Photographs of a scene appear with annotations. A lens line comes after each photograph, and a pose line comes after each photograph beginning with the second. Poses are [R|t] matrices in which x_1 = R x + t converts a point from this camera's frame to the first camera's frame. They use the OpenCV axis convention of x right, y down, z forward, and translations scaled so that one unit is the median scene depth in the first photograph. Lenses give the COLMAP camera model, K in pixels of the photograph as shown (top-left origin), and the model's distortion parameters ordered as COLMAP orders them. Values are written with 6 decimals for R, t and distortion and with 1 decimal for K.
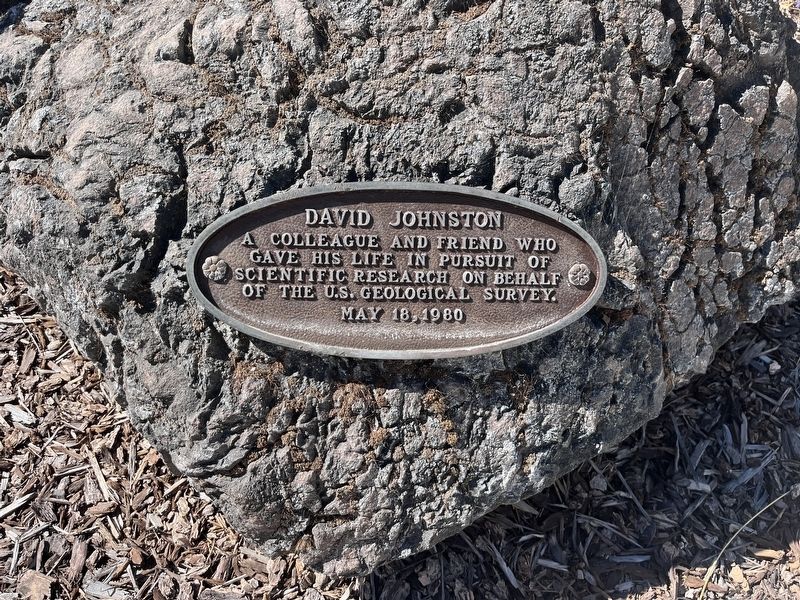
lens RADIAL K [[605.8, 0, 399.8], [0, 605.8, 310.1], [0, 0, 1]] dist [0.006625, -0.001064]
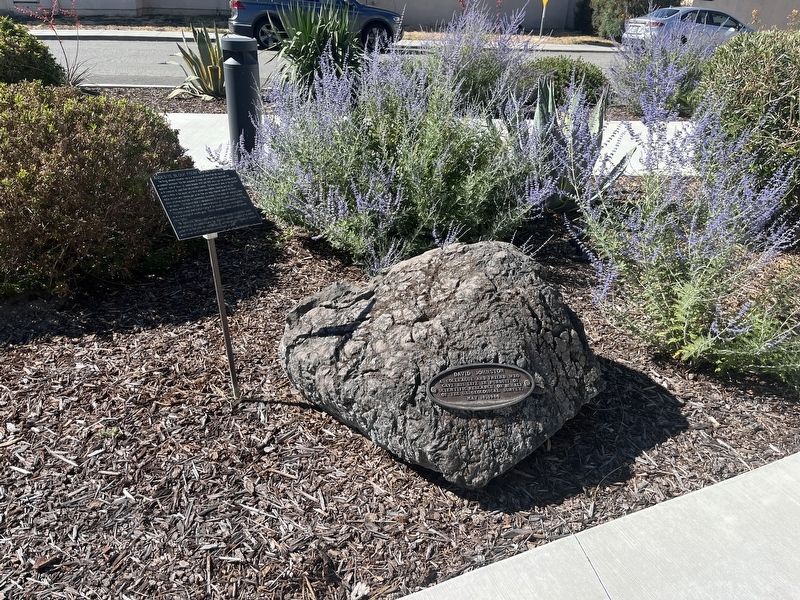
lens RADIAL K [[605.8, 0, 399.8], [0, 605.8, 310.1], [0, 0, 1]] dist [0.006625, -0.001064]
pose [[0.988735, -0.105917, 0.105757, -0.805205], [0.141958, 0.887558, -0.438279, 1.045663], [-0.047445, 0.448355, 0.892595, -2.430591]]
